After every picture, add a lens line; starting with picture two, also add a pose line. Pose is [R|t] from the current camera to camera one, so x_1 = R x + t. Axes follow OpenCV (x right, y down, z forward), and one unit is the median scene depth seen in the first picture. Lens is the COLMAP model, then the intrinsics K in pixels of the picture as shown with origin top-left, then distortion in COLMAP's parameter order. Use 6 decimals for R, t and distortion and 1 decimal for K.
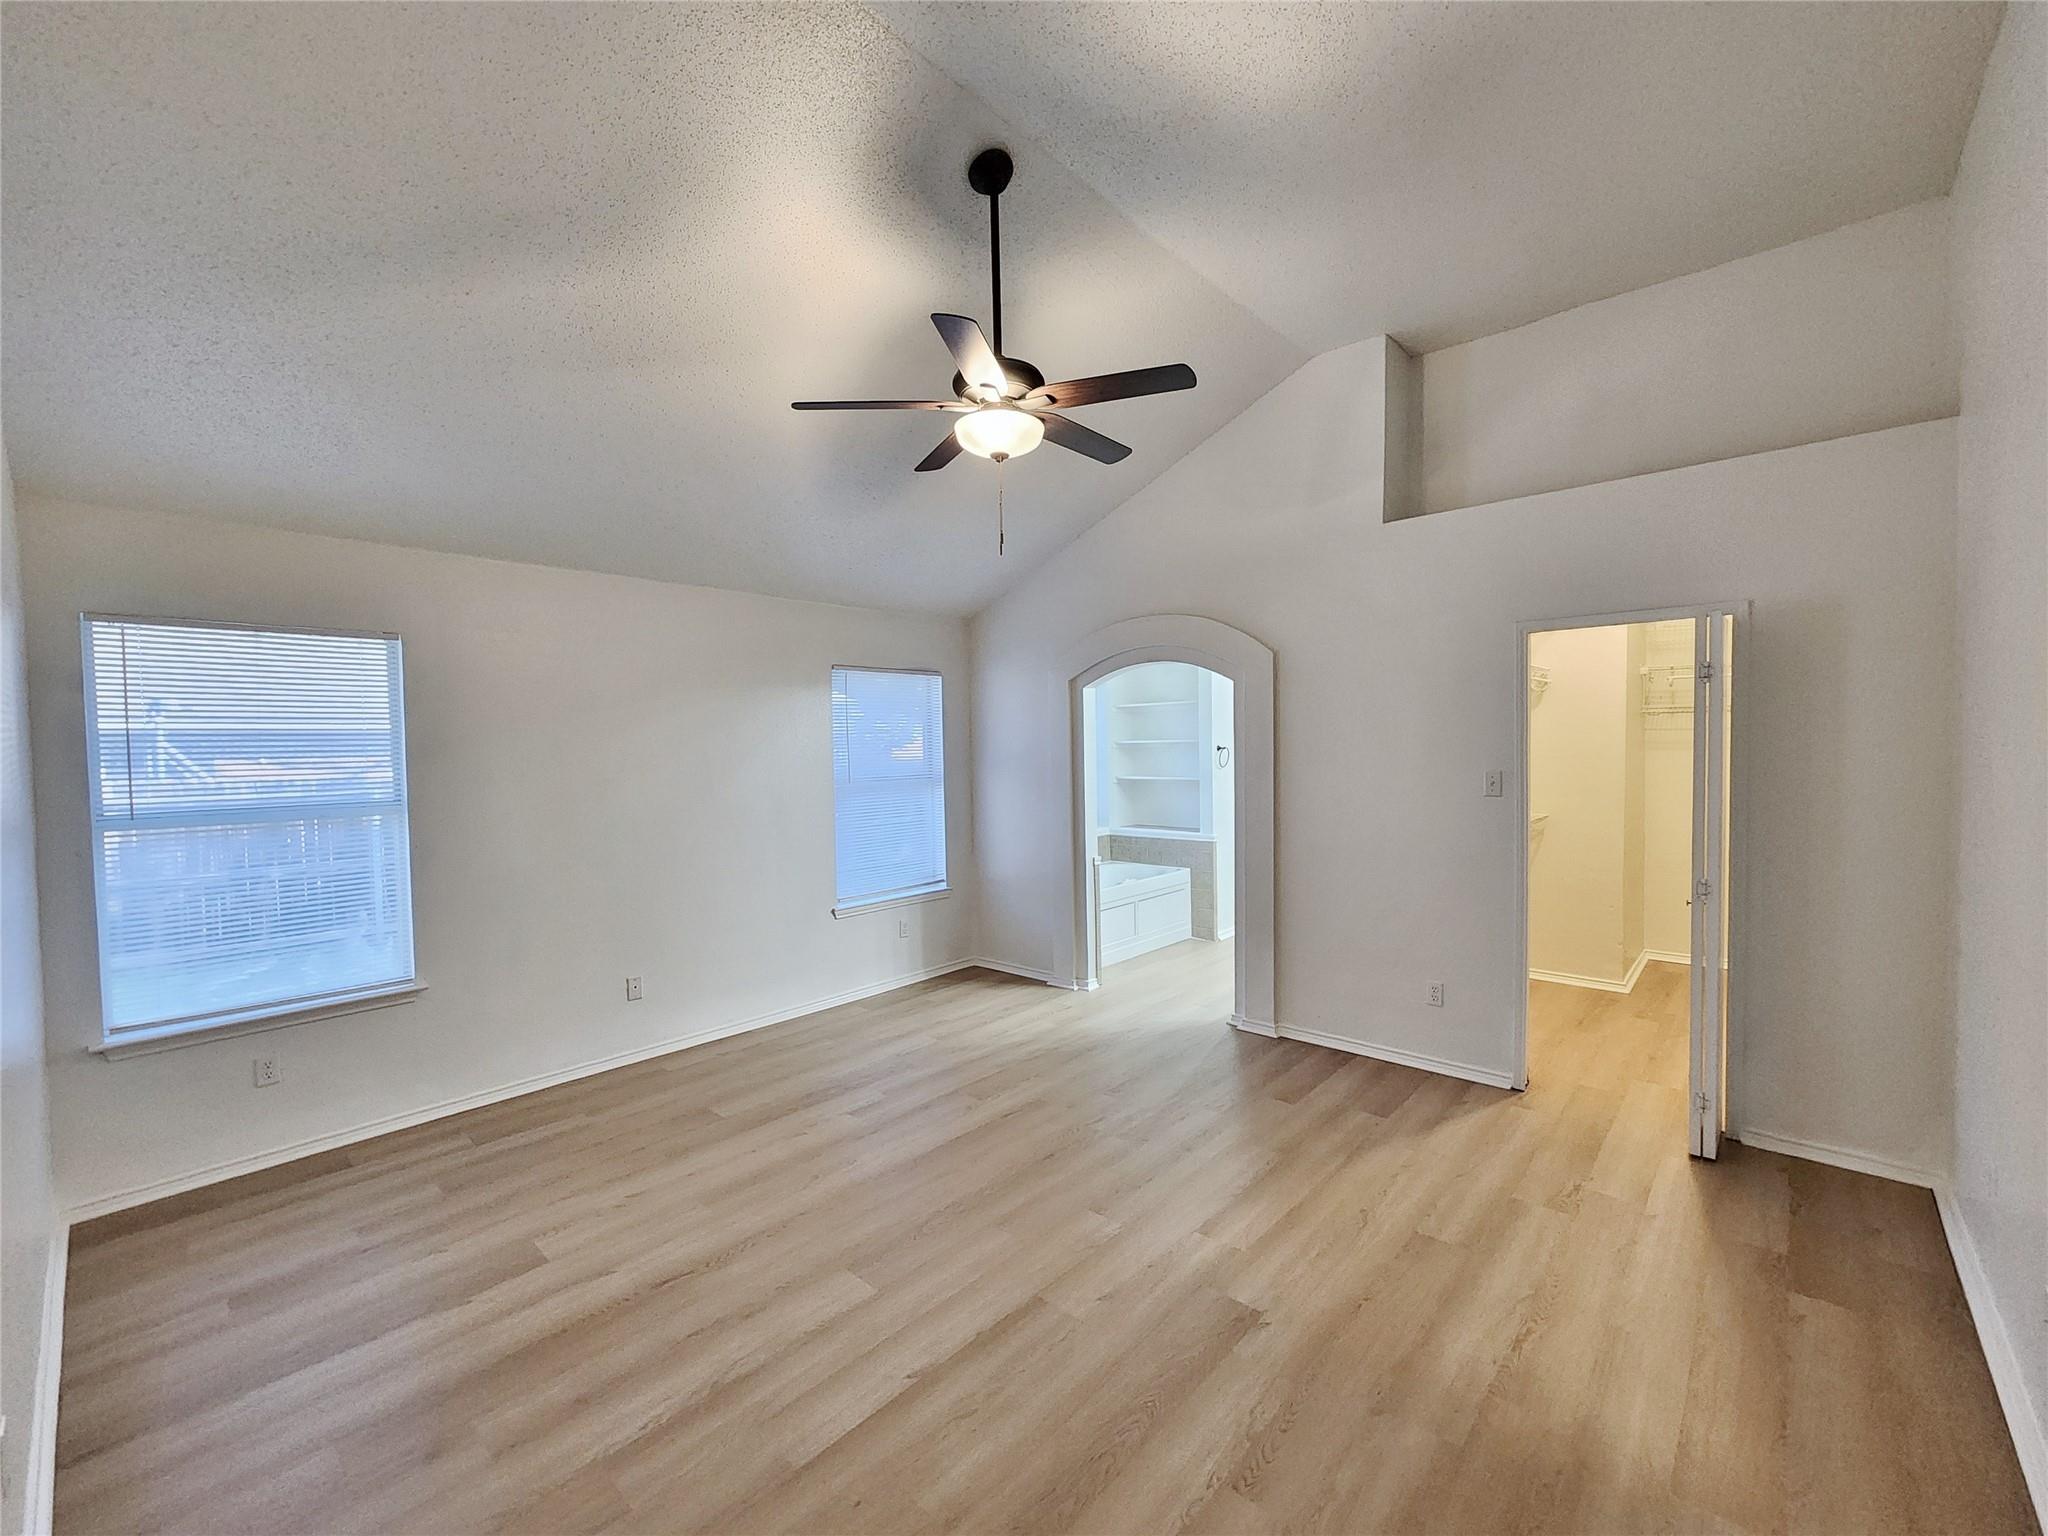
lens RADIAL K [[841.2, 0, 1030.8], [0, 841.2, 768.0], [0, 0, 1]] dist [-0.002780, 0.000865]
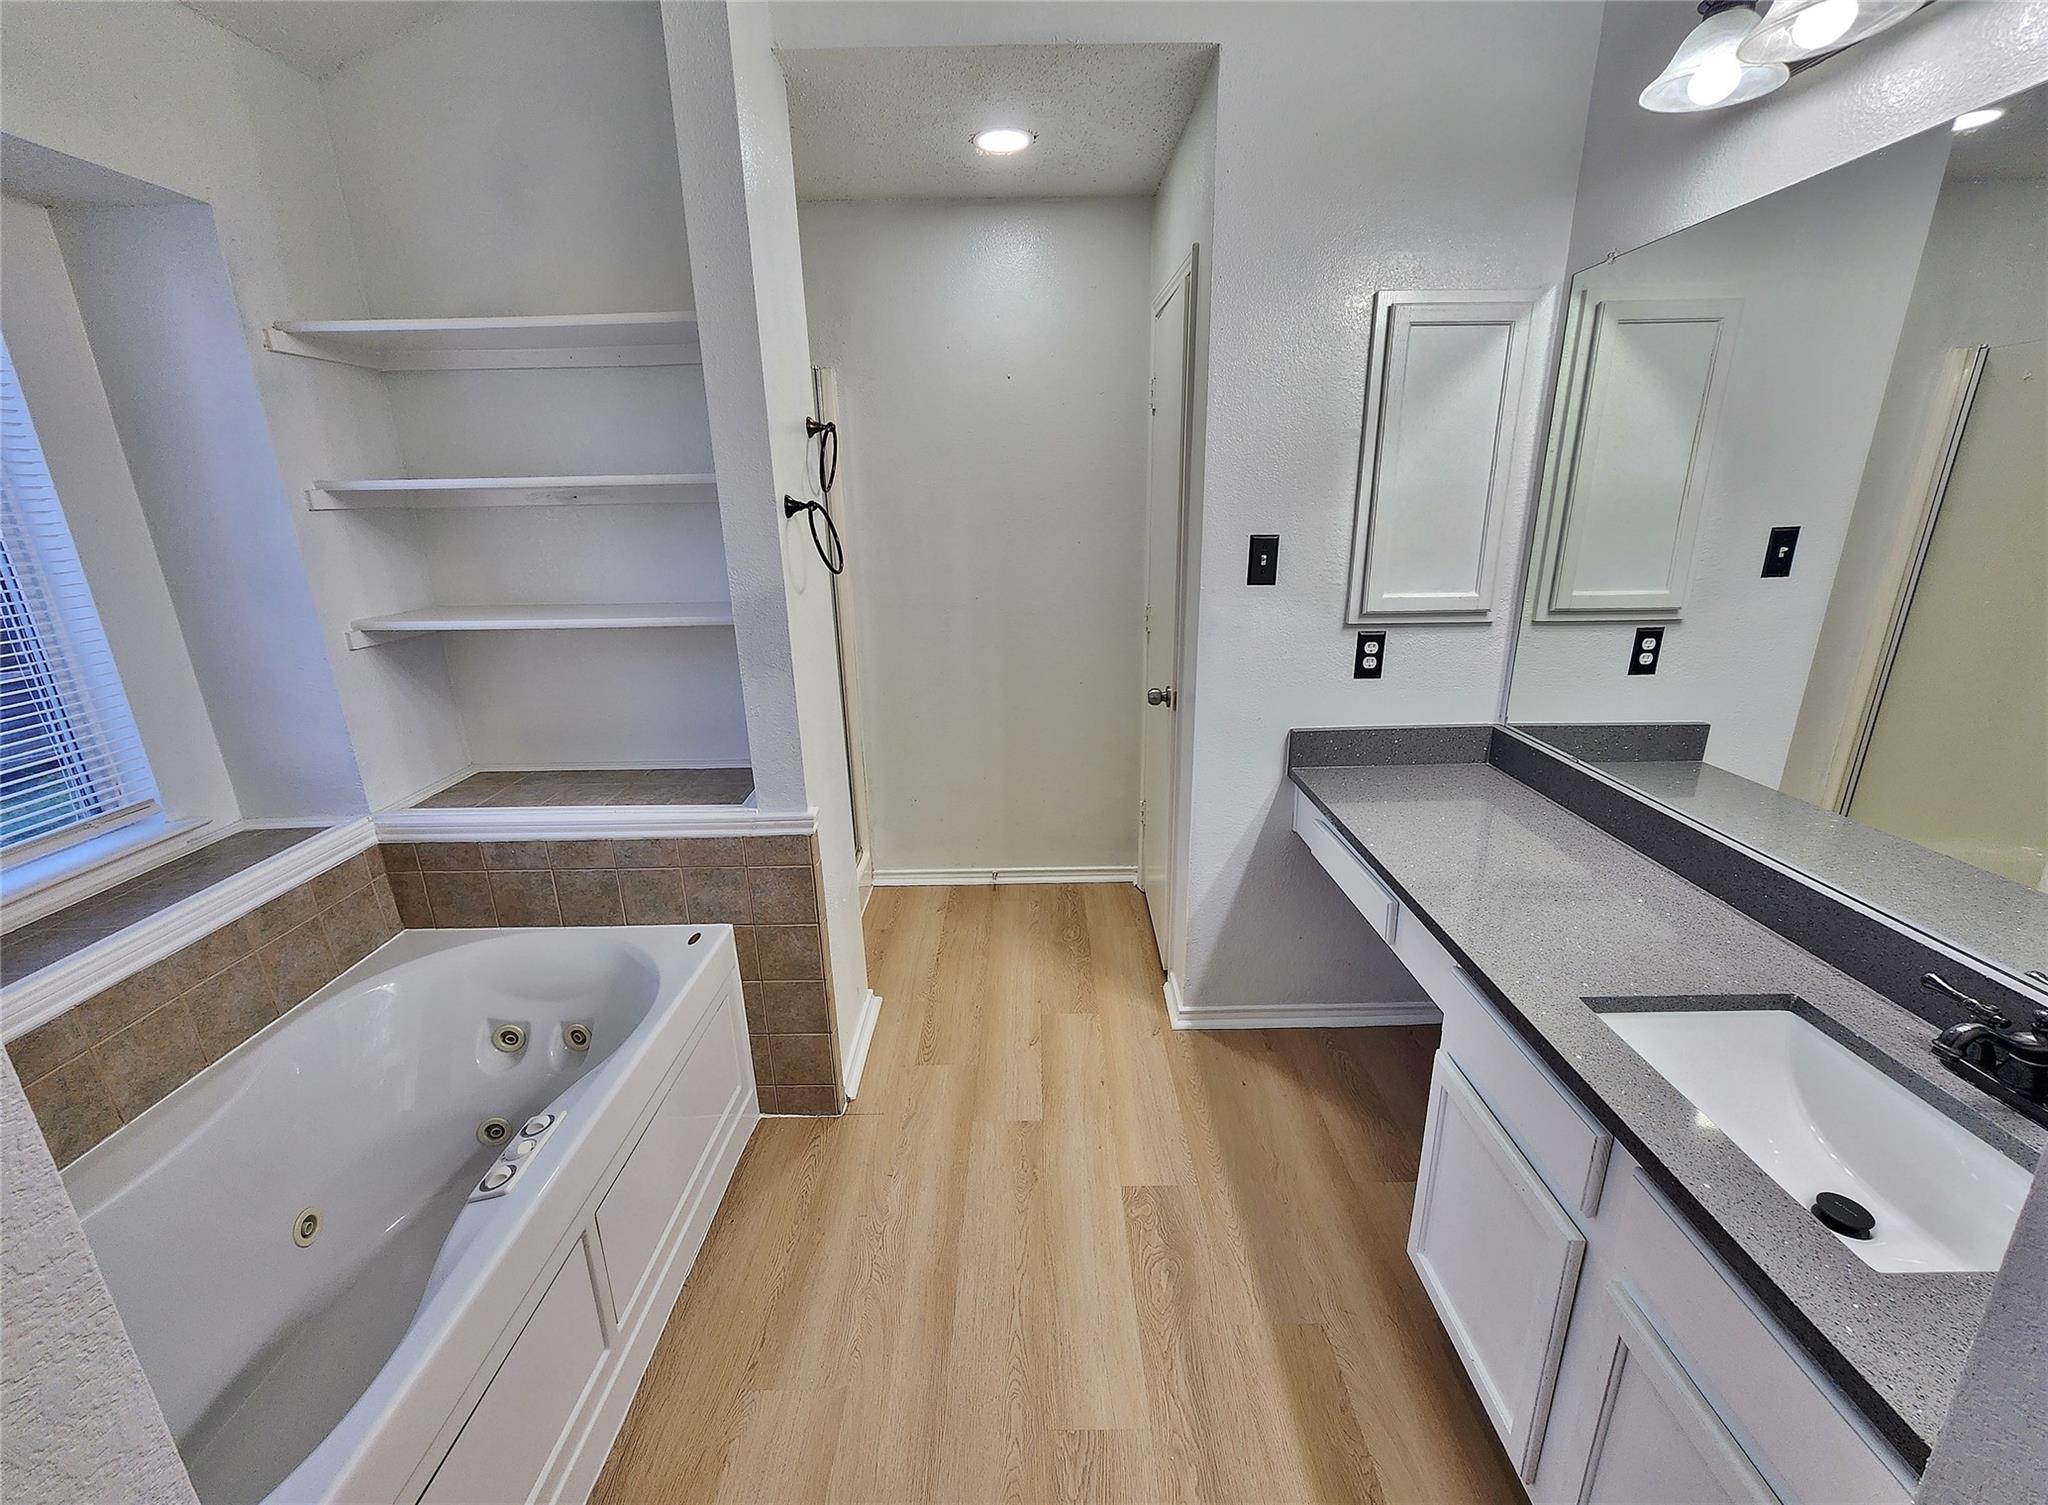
lens RADIAL K [[861.0, 0, 1027.8], [0, 861.0, 755.9], [0, 0, 1]] dist [0.001742, 0.000042]
pose [[0.741553, -0.193425, 0.642407, 0.119402], [0.027815, 0.965578, 0.258623, -0.020862], [-0.670318, -0.173914, 0.721407, 1.041091]]
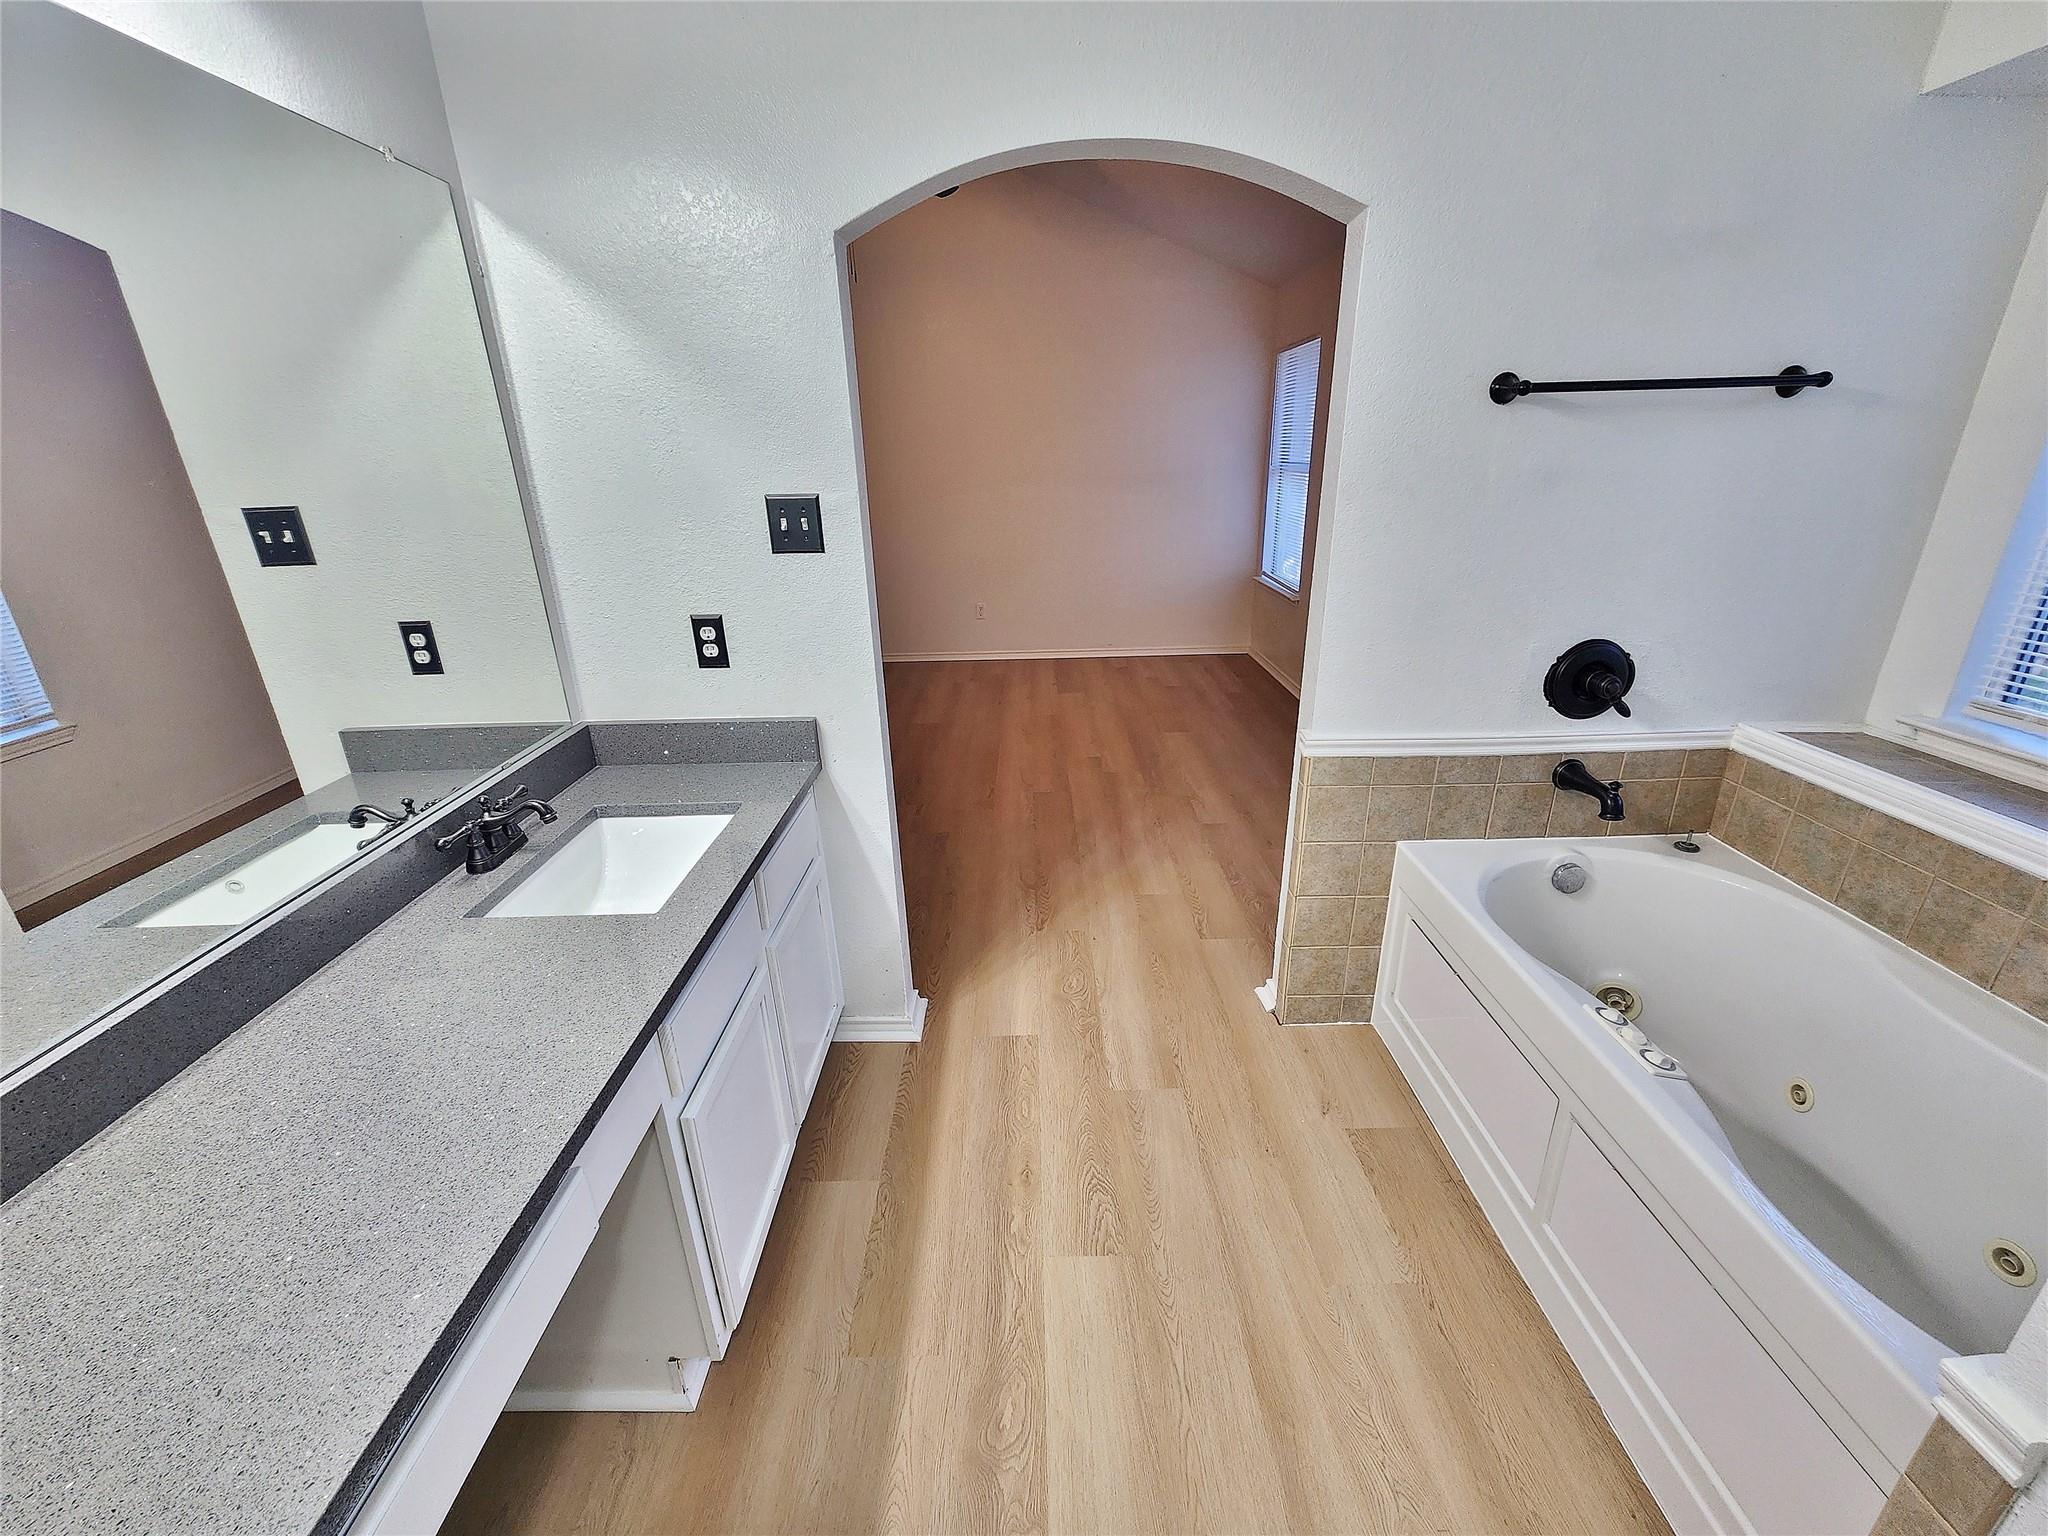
lens RADIAL K [[841.2, 0, 1025.4], [0, 841.2, 782.7], [0, 0, 1]] dist [-0.002780, 0.000865]
pose [[-0.736918, 0.275701, -0.617204, 0.479625], [0.008579, 0.916788, 0.399281, -0.028308], [0.675928, 0.288942, -0.677963, 1.375735]]
